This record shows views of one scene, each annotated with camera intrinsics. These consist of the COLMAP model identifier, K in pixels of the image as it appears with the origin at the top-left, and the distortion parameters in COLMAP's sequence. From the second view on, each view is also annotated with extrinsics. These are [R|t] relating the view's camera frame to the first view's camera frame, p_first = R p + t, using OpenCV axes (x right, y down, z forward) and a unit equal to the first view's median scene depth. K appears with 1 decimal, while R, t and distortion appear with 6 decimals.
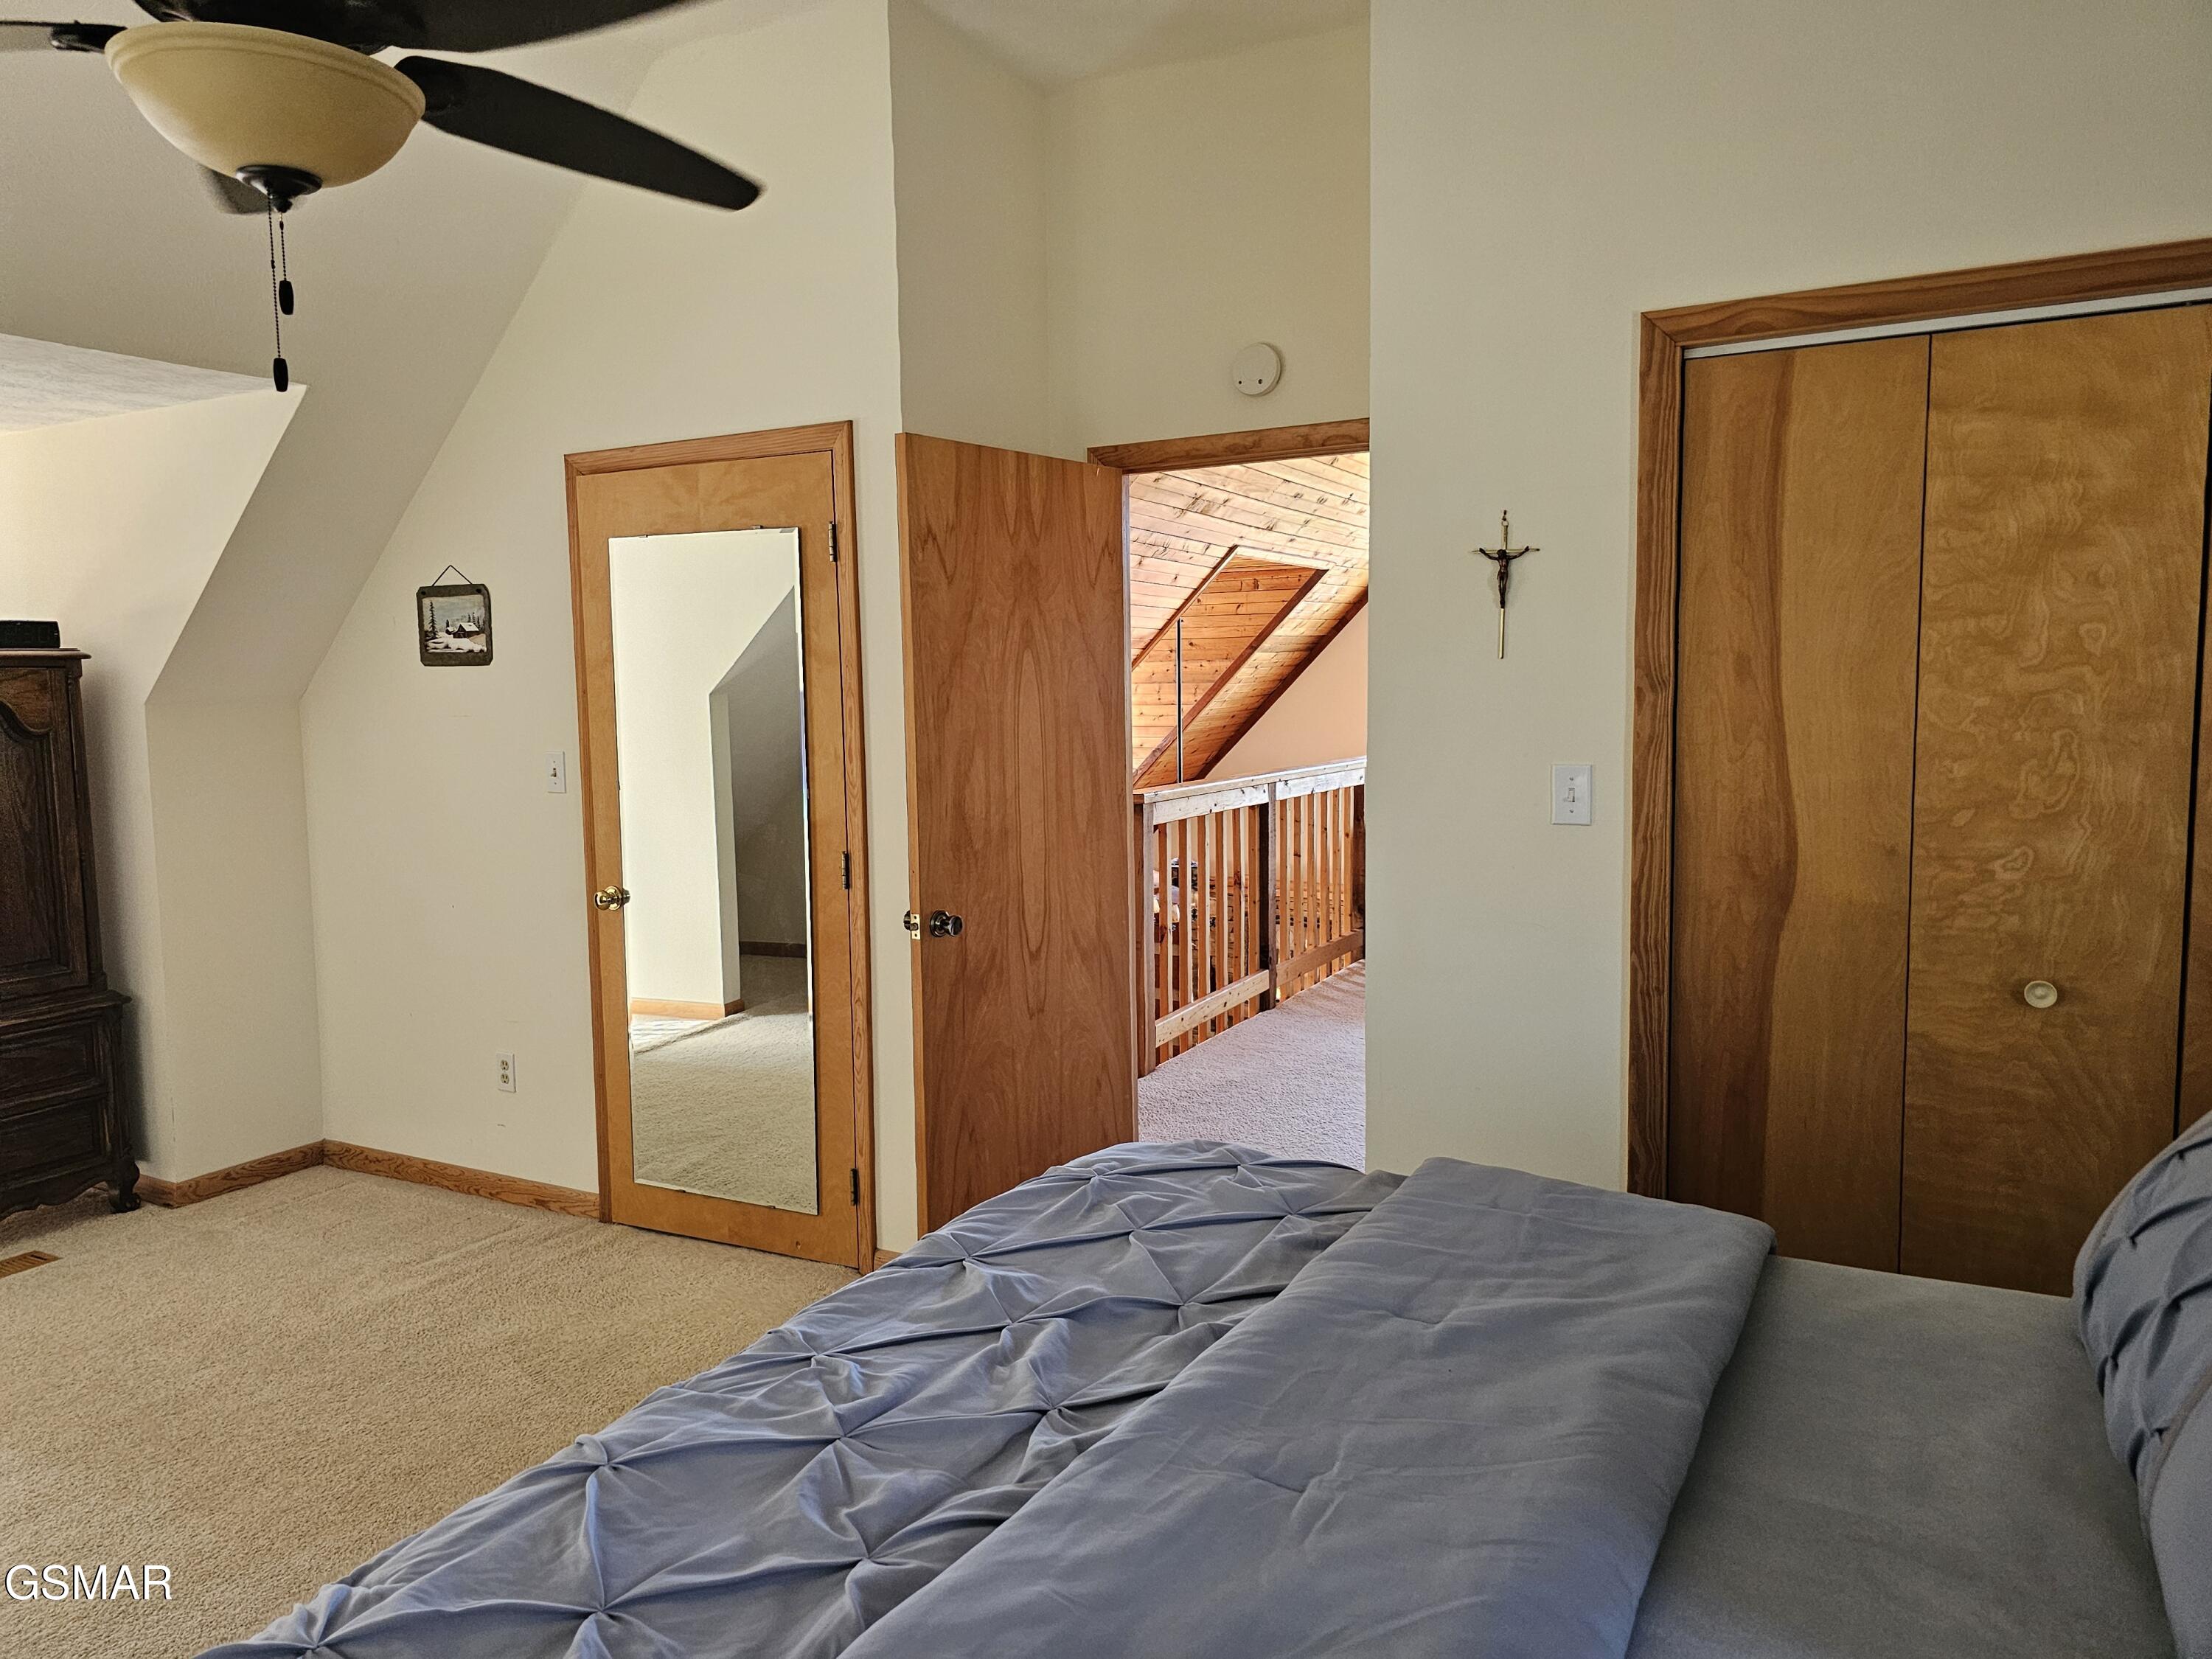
lens RADIAL K [[1482.3, 0, 1075.5], [0, 1482.3, 812.6], [0, 0, 1]] dist [0.065123, -0.056305]
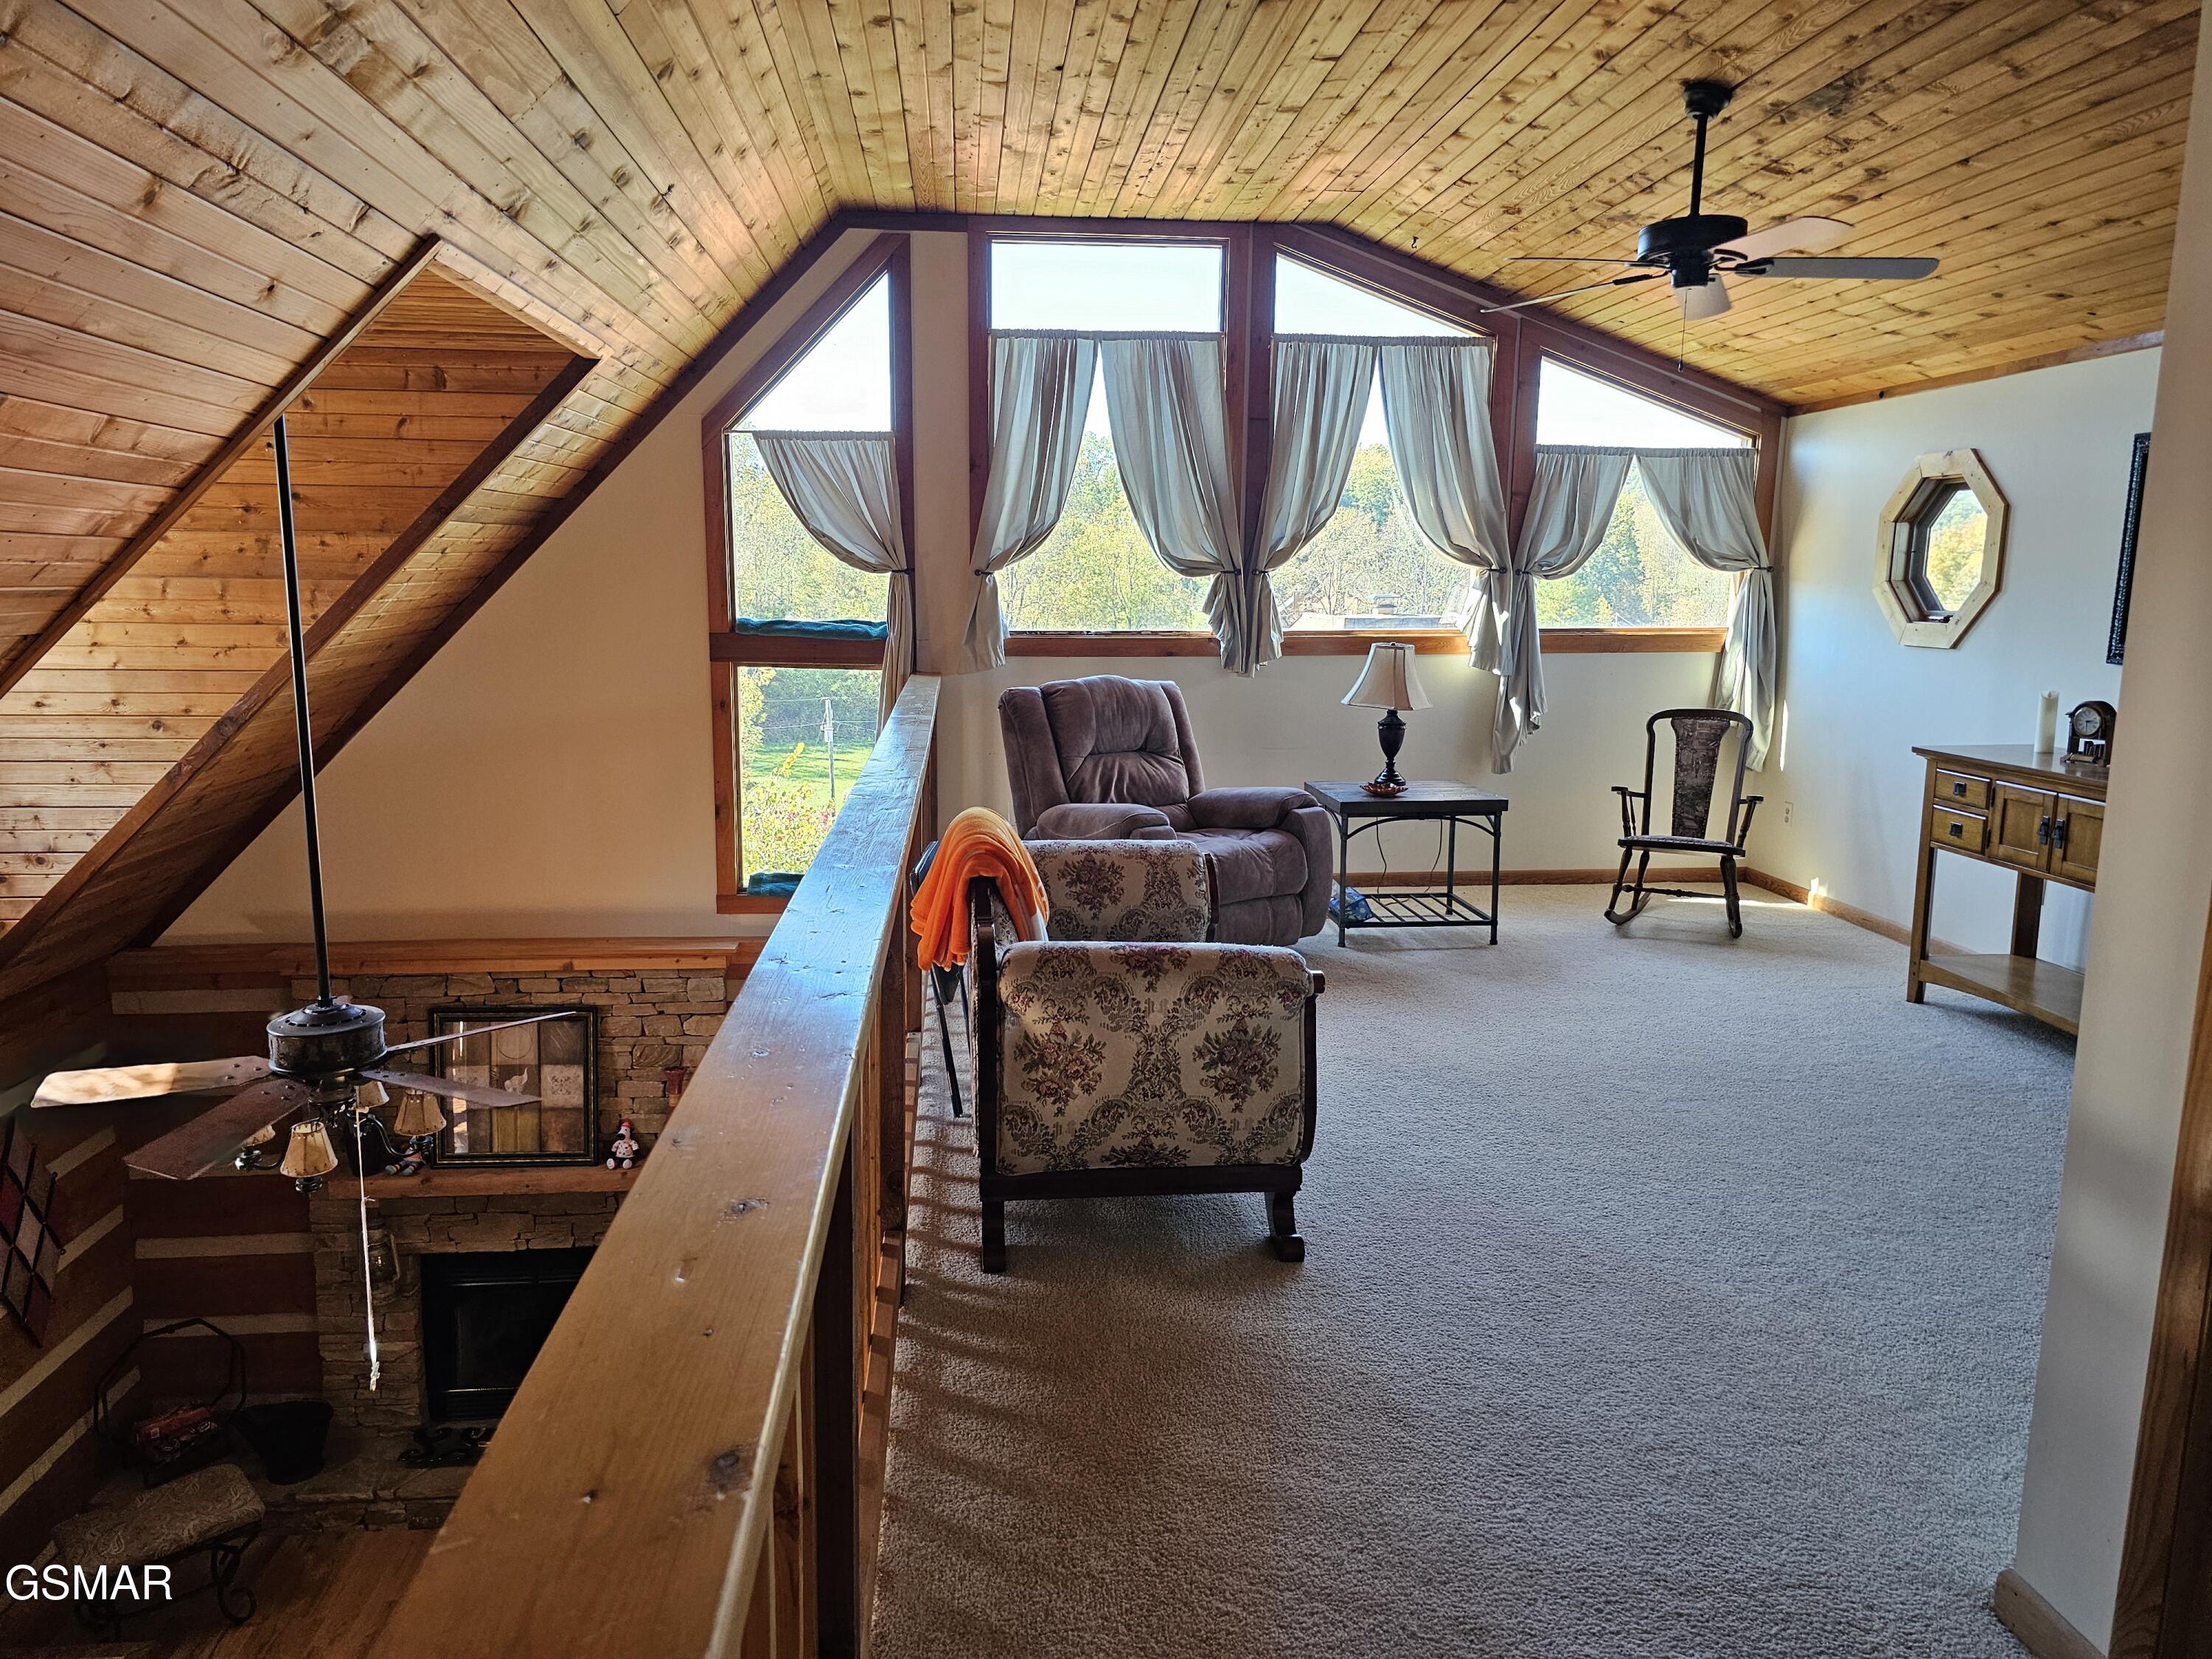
lens RADIAL K [[1482.3, 0, 1083.6], [0, 1482.3, 813.1], [0, 0, 1]] dist [0.065123, -0.056305]
pose [[0.834005, -0.063637, 0.548075, 0.053322], [0.026986, 0.996842, 0.074679, -0.120863], [-0.551096, -0.047492, 0.833089, 1.315697]]
